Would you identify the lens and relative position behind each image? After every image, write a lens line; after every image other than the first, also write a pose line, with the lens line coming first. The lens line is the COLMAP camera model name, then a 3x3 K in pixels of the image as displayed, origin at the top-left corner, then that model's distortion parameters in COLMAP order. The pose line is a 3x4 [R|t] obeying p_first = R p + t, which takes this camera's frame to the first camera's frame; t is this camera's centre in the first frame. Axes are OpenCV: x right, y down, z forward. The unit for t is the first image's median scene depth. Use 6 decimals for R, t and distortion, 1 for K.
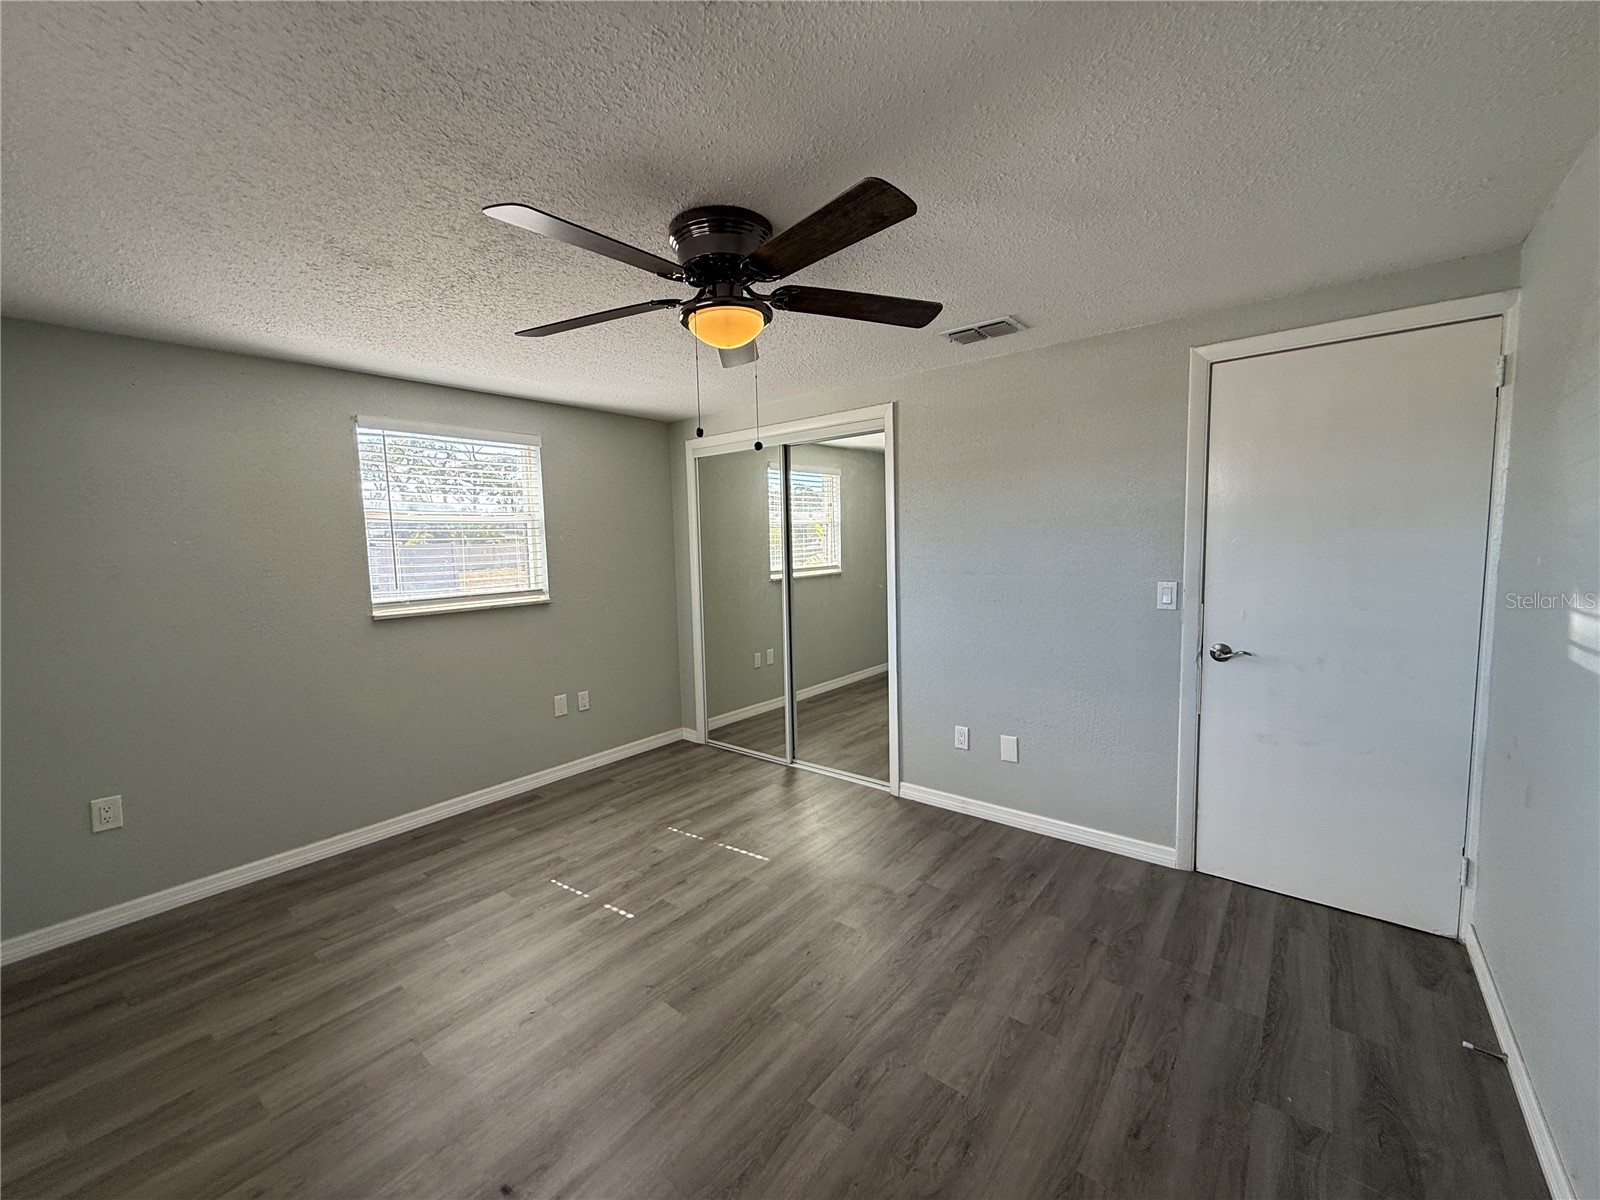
lens RADIAL K [[638.4, 0, 796.2], [0, 638.4, 599.2], [0, 0, 1]] dist [-0.001312, 0.000132]
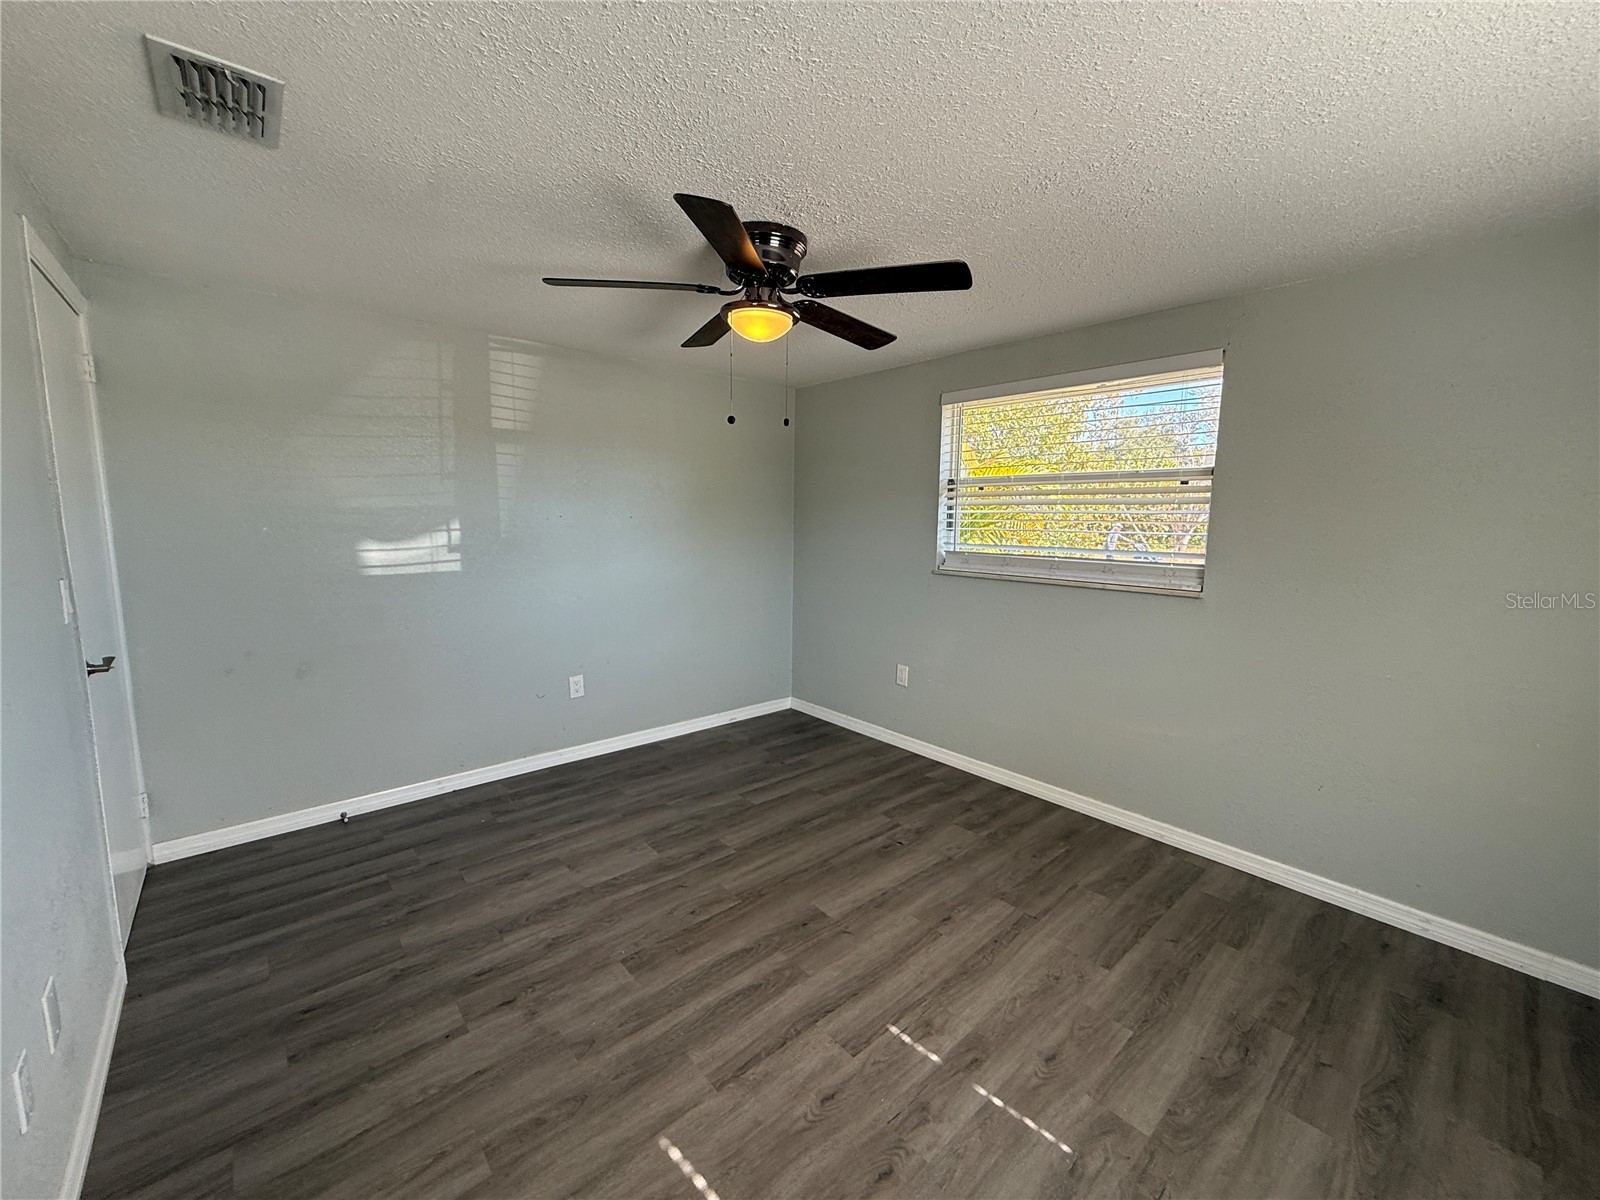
lens RADIAL K [[638.4, 0, 796.2], [0, 638.4, 599.2], [0, 0, 1]] dist [-0.001312, 0.000132]
pose [[-0.985803, -0.007732, 0.167728, -0.243241], [0.029095, 0.975960, 0.215998, -0.121105], [-0.165366, 0.217811, -0.961880, 1.452967]]
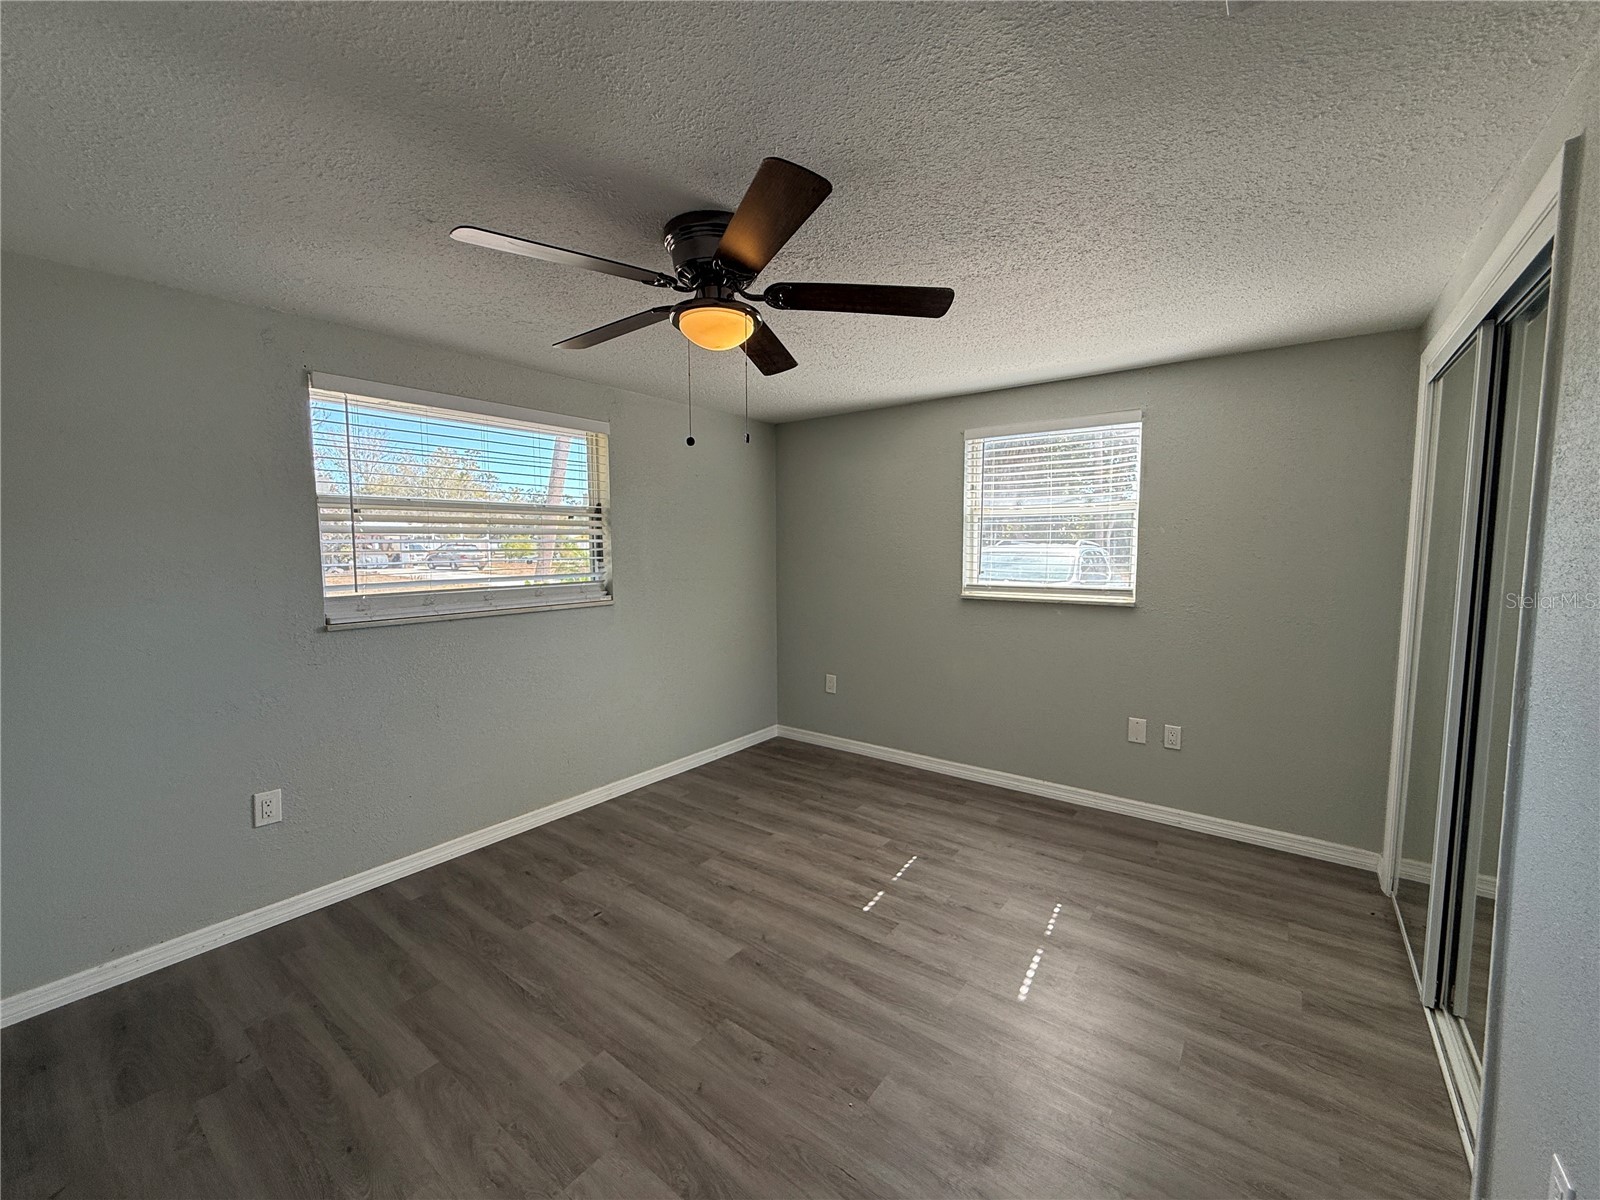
lens RADIAL K [[638.4, 0, 796.2], [0, 638.4, 599.2], [0, 0, 1]] dist [-0.001312, 0.000132]
pose [[0.030813, 0.109985, -0.993456, 0.621156], [-0.088065, 0.990361, 0.106911, -0.077935], [0.995638, 0.084194, 0.040201, 0.733129]]
